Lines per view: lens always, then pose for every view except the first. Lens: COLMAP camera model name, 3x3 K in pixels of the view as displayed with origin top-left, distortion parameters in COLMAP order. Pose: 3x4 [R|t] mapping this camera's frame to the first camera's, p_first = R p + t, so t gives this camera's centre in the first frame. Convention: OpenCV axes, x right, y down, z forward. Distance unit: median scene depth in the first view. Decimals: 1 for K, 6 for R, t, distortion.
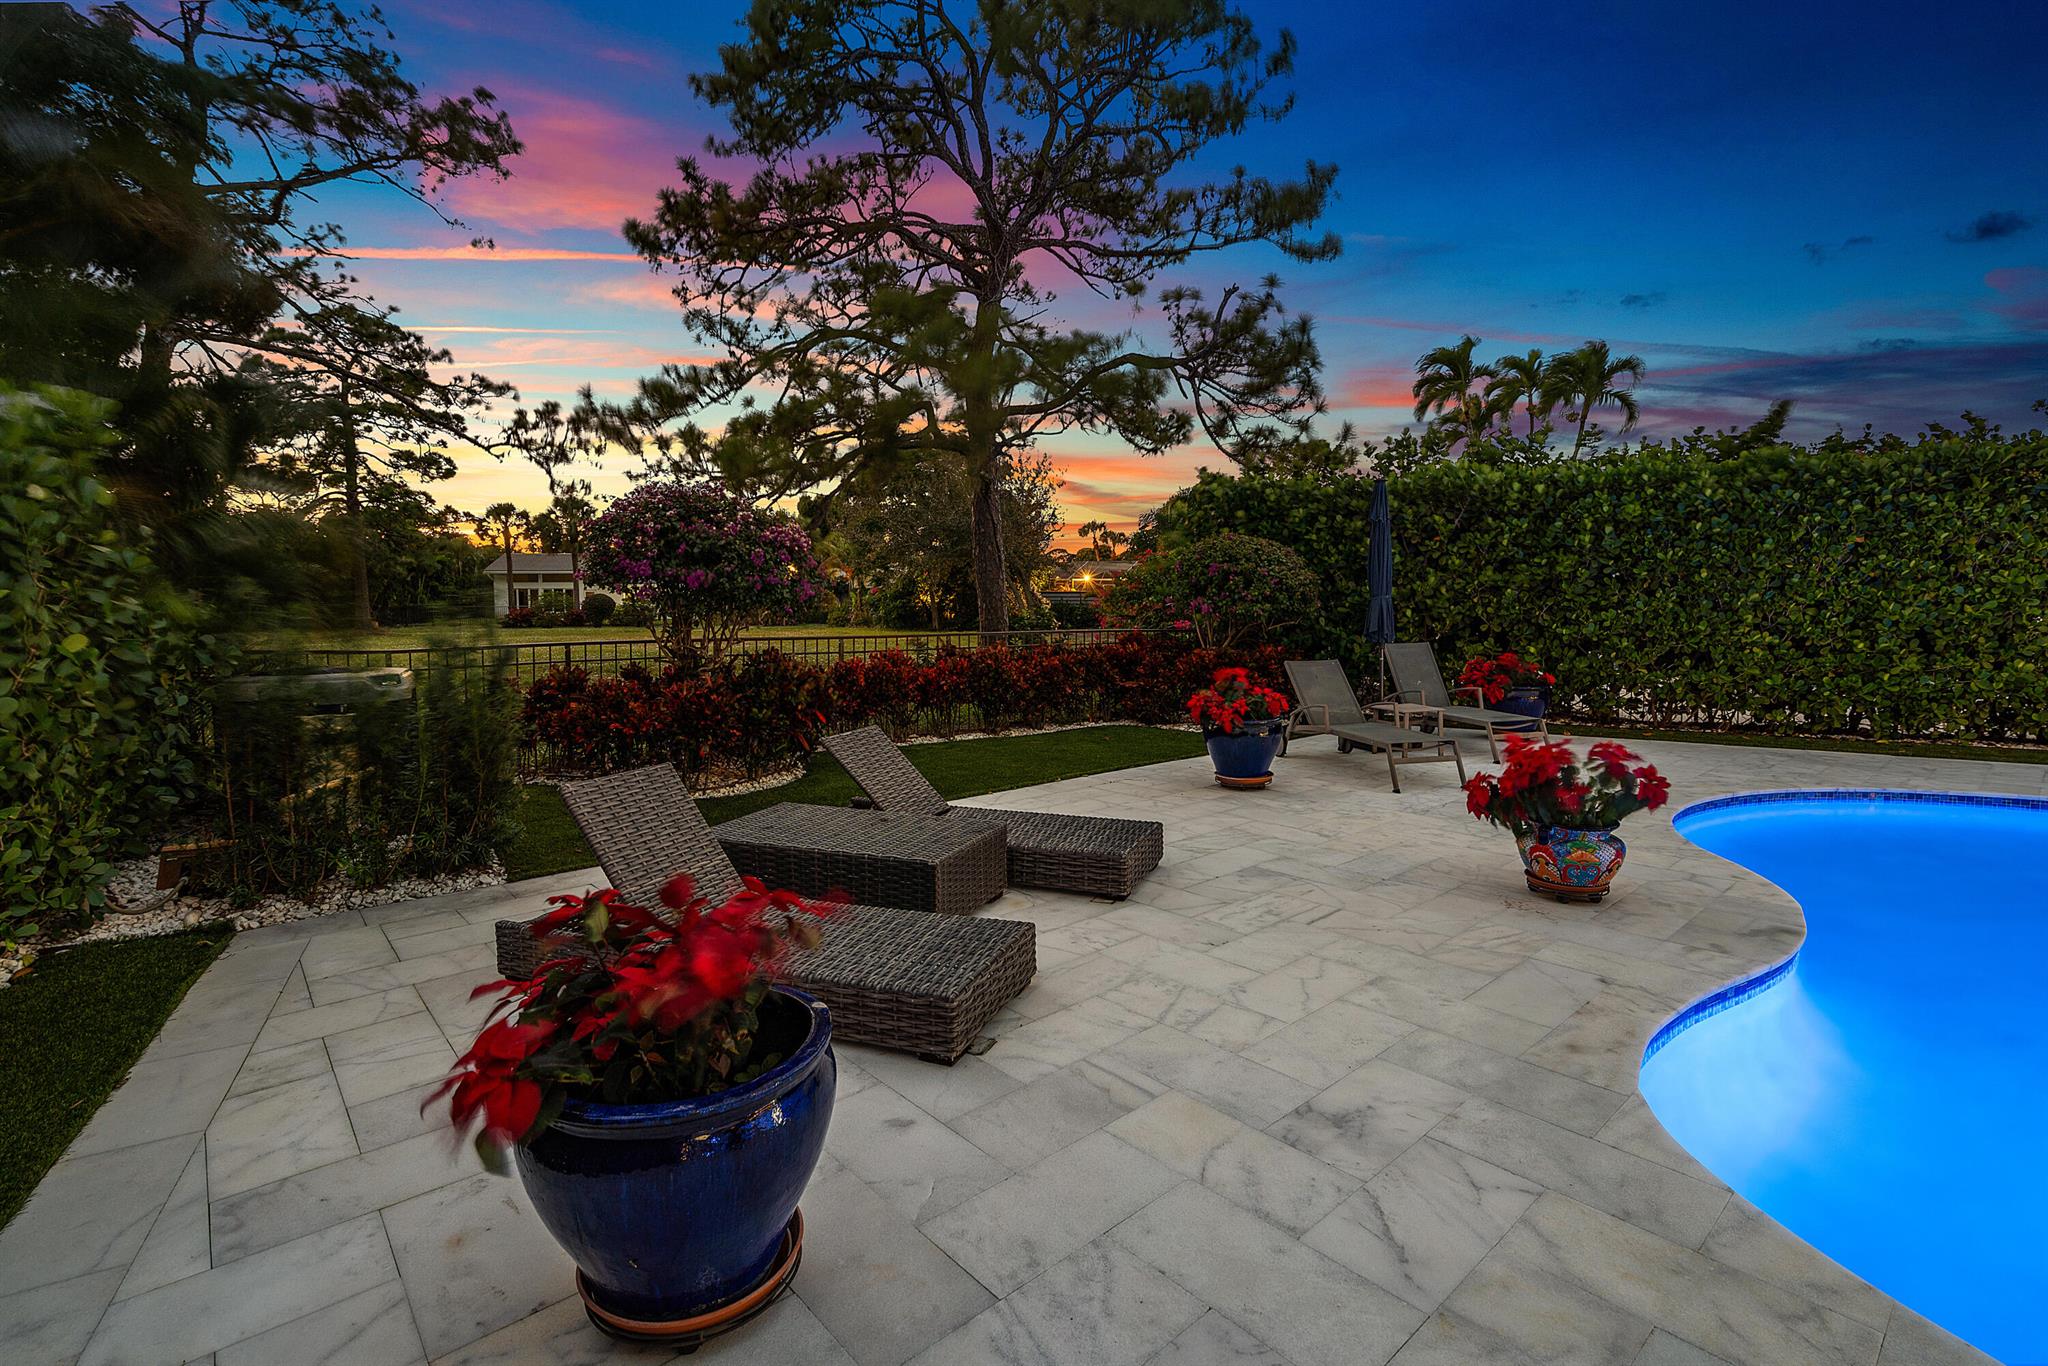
lens RADIAL K [[937.1, 0, 1024.0], [0, 937.1, 683.0], [0, 0, 1]] dist [-0.011721, 0.000213]
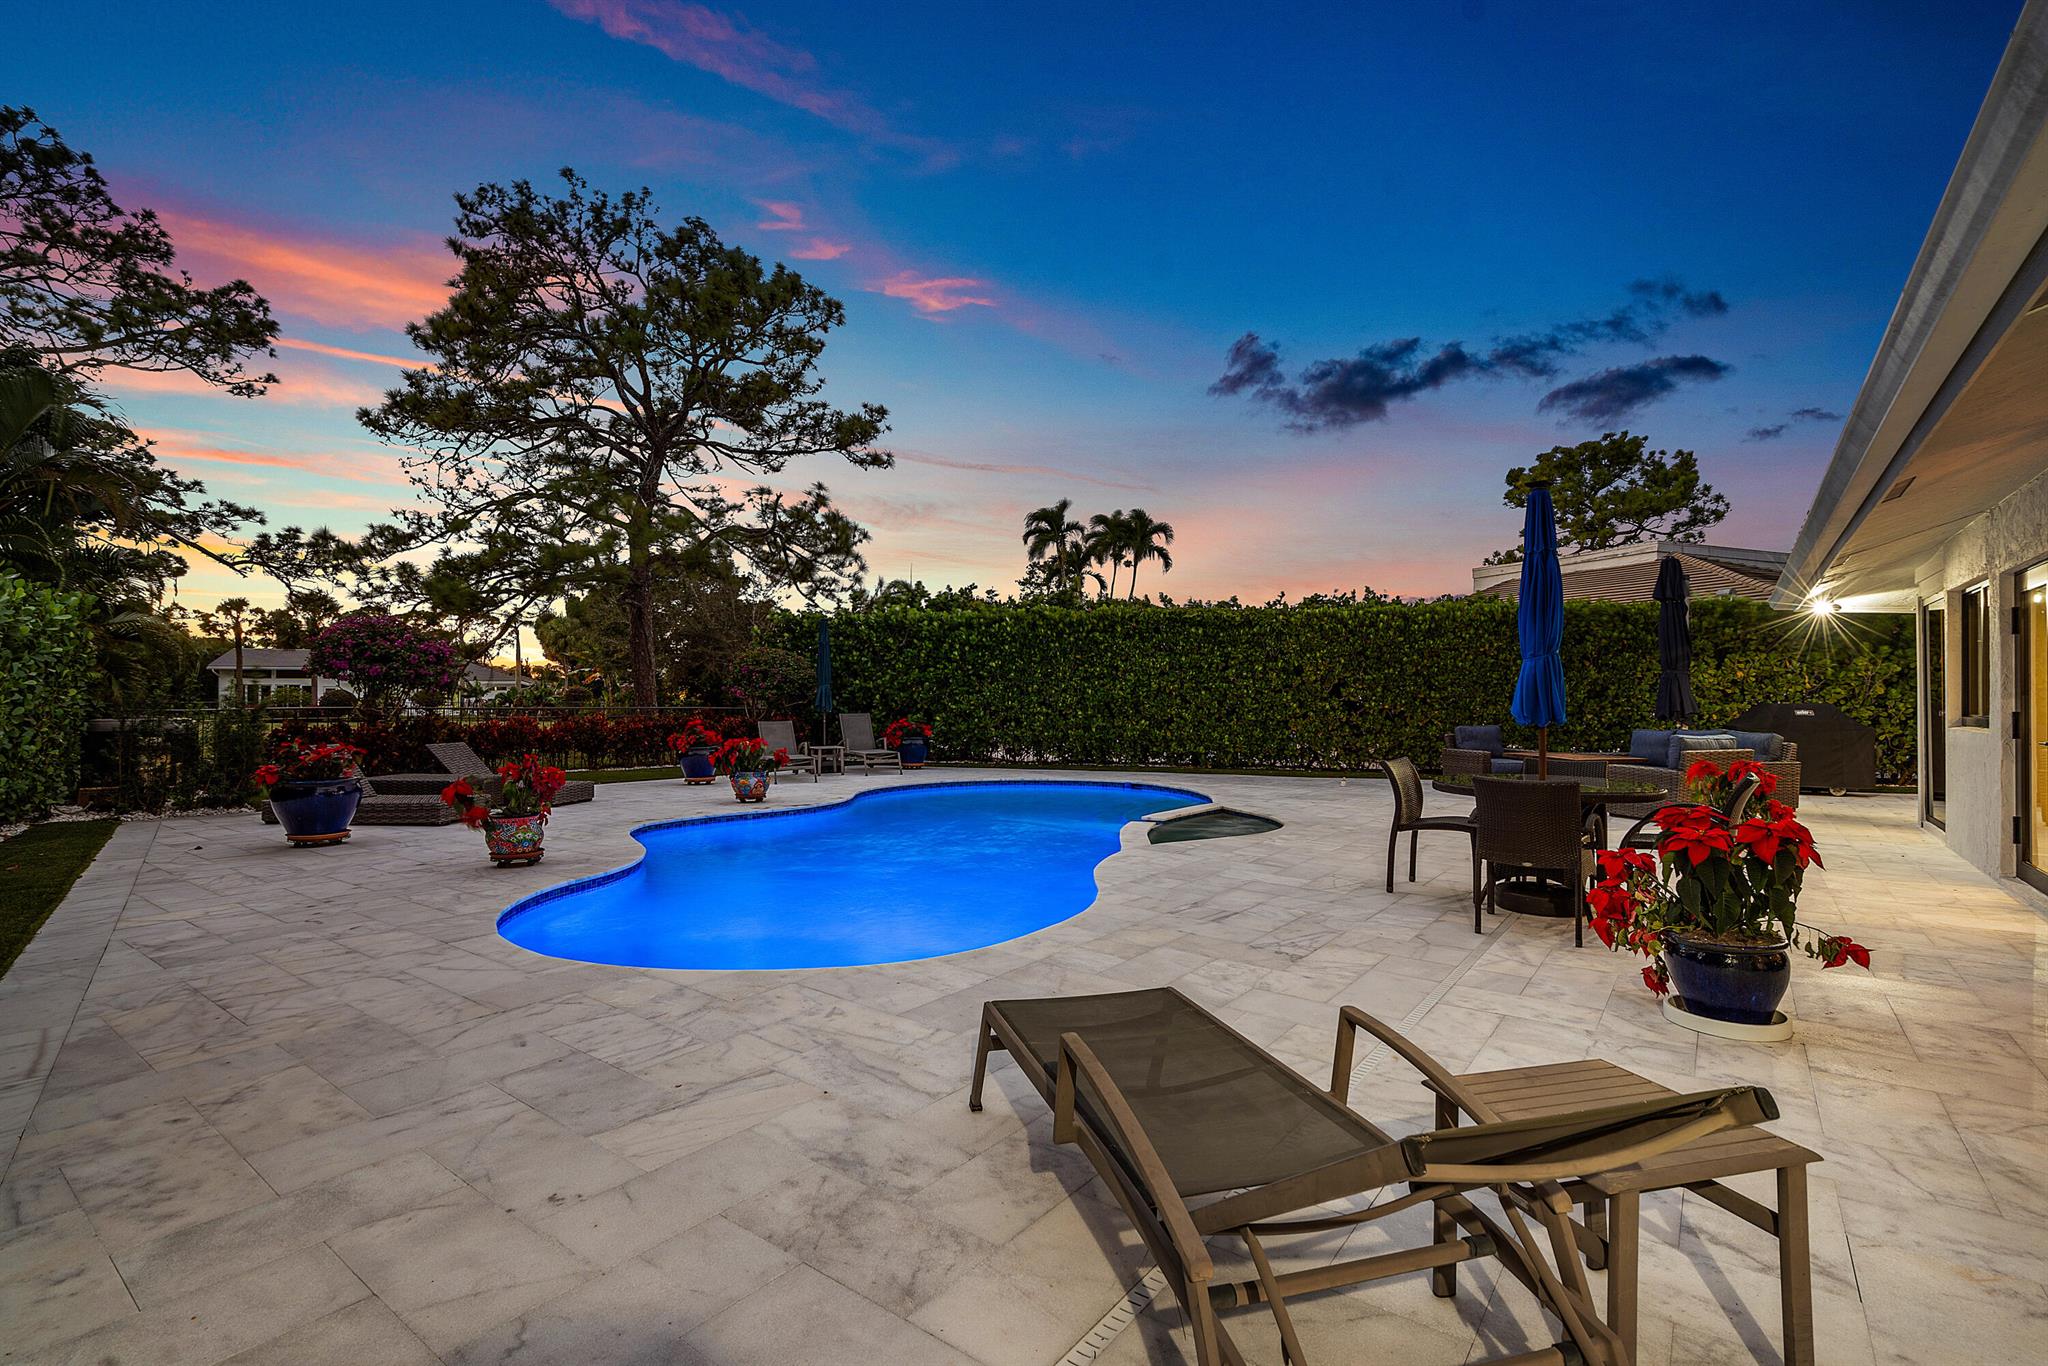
lens RADIAL K [[952.5, 0, 1018.9], [0, 952.5, 710.4], [0, 0, 1]] dist [0.003229, 0.000278]
pose [[0.982307, 0.002242, 0.187265, 0.196031], [0.012840, 0.996769, -0.079283, 0.047876], [-0.186838, 0.080285, 0.979105, -0.387384]]
